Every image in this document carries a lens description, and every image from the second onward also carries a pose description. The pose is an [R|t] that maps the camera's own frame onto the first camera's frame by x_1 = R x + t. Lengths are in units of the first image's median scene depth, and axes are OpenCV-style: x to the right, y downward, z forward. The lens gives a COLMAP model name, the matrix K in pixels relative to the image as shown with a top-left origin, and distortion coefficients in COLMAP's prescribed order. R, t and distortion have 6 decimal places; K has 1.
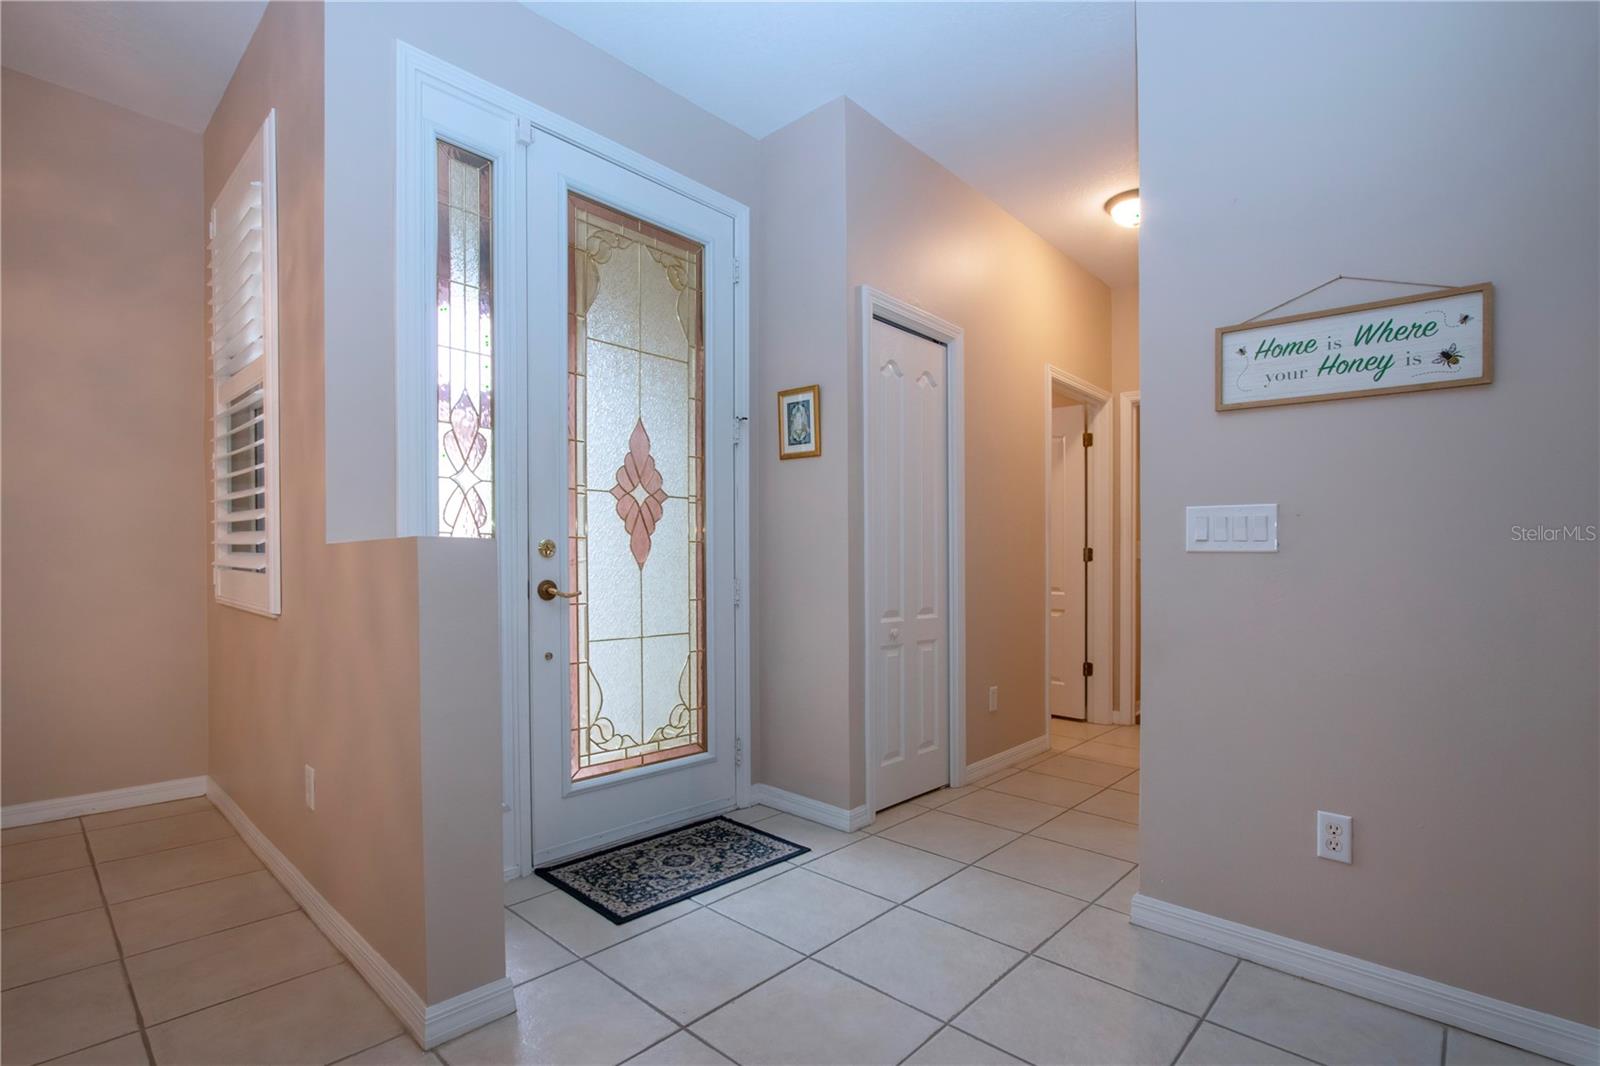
lens RADIAL K [[758.7, 0, 805.6], [0, 758.7, 544.3], [0, 0, 1]] dist [-0.020393, 0.000918]
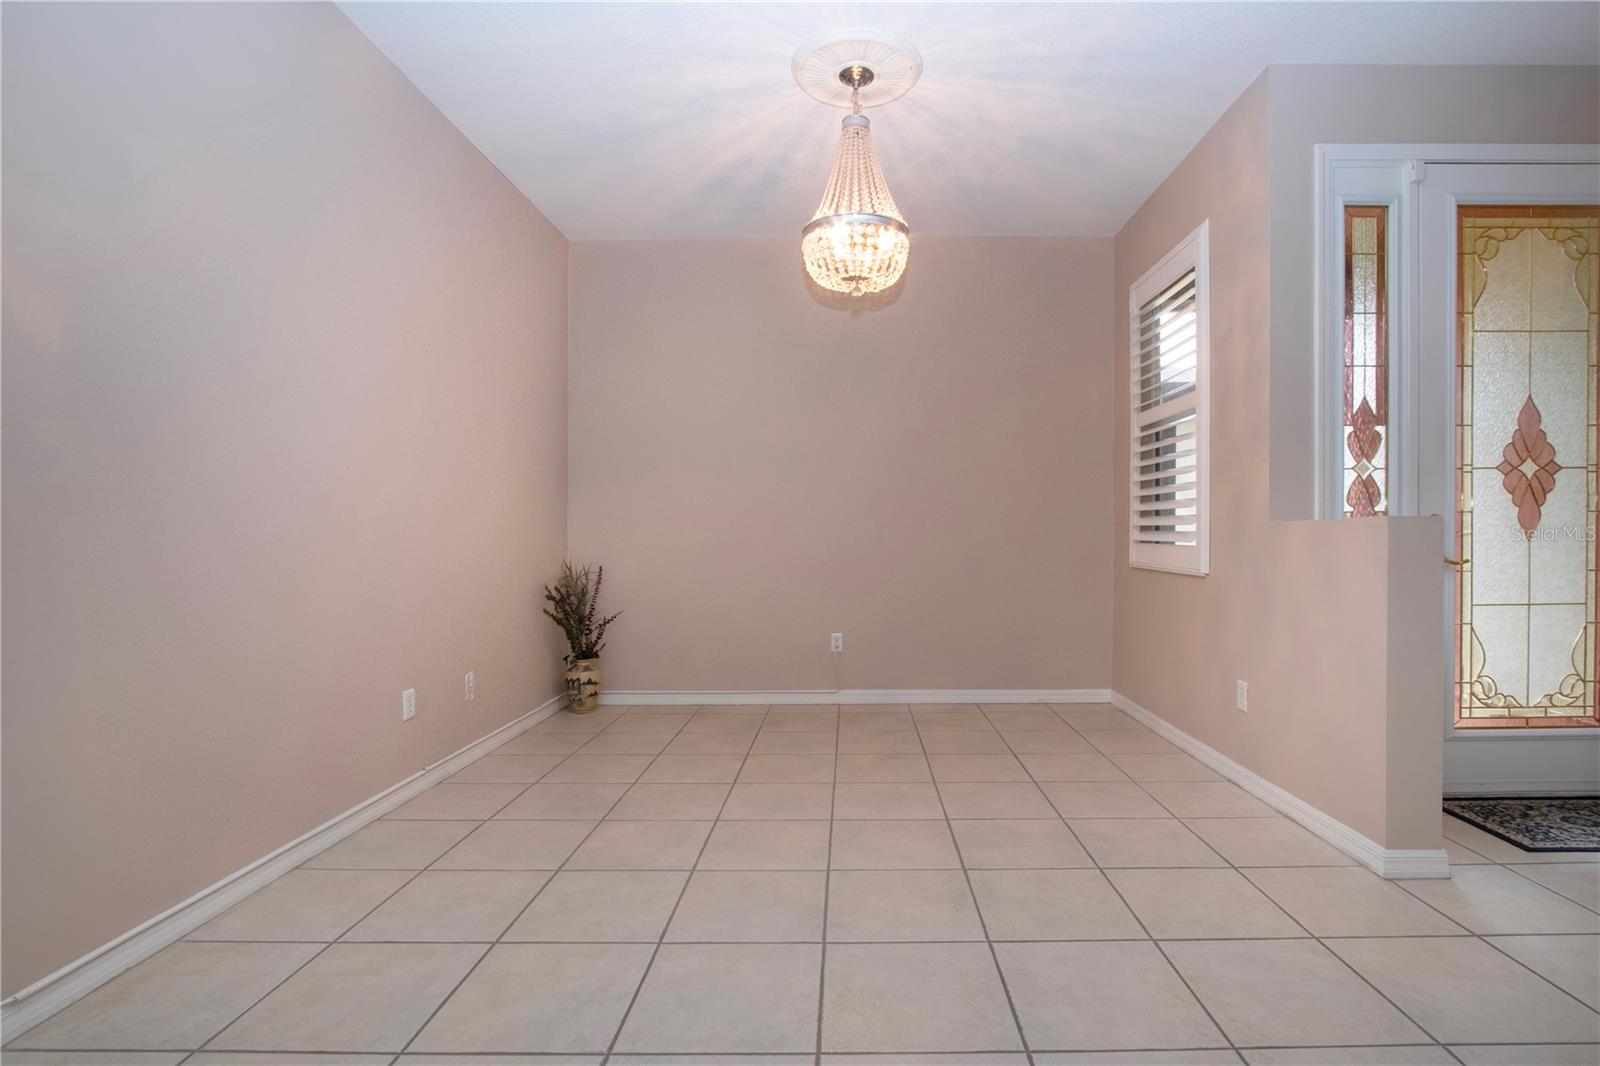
lens RADIAL K [[758.7, 0, 844.9], [0, 758.7, 555.1], [0, 0, 1]] dist [-0.020393, 0.000918]
pose [[0.663603, 0.002518, -0.748081, -0.076222], [0.030236, 0.999087, 0.030184, -0.005397], [0.747474, -0.042649, 0.662921, -0.401331]]
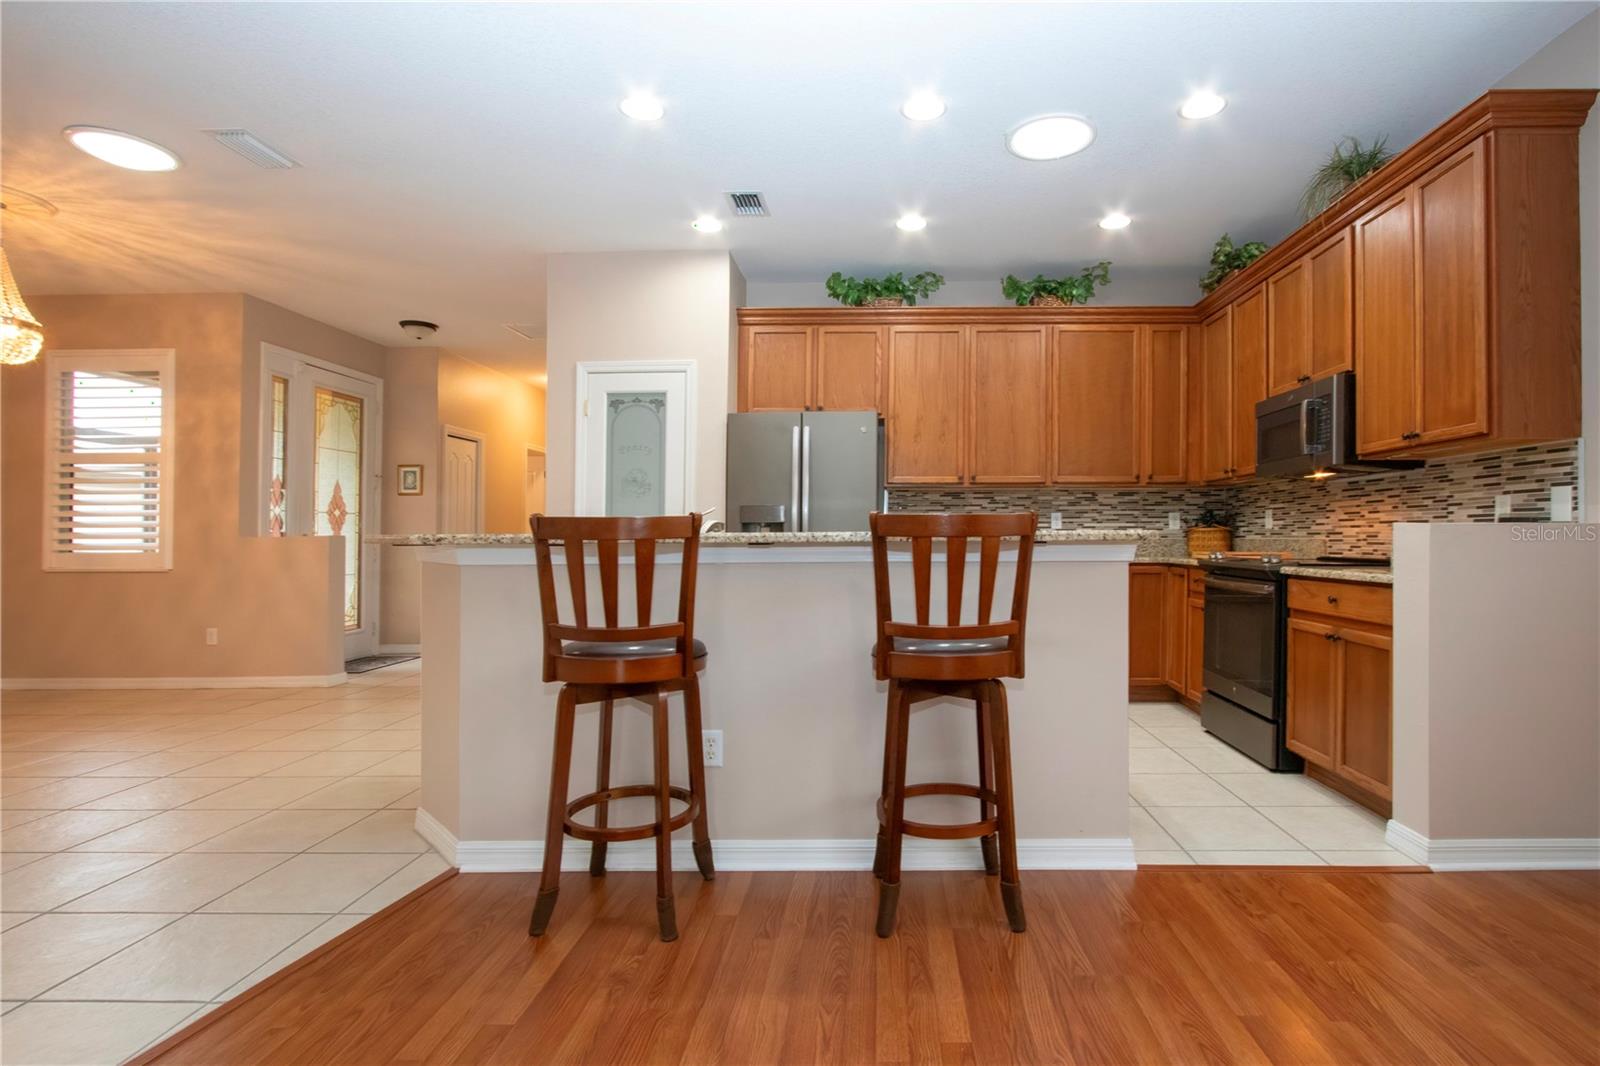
lens RADIAL K [[747.6, 0, 855.0], [0, 747.6, 520.6], [0, 0, 1]] dist [0.025284, -0.000537]
pose [[0.744994, 0.005575, 0.667048, -0.570401], [-0.009951, 0.999947, 0.002757, -0.064301], [-0.666997, -0.008692, 0.745009, -1.718102]]
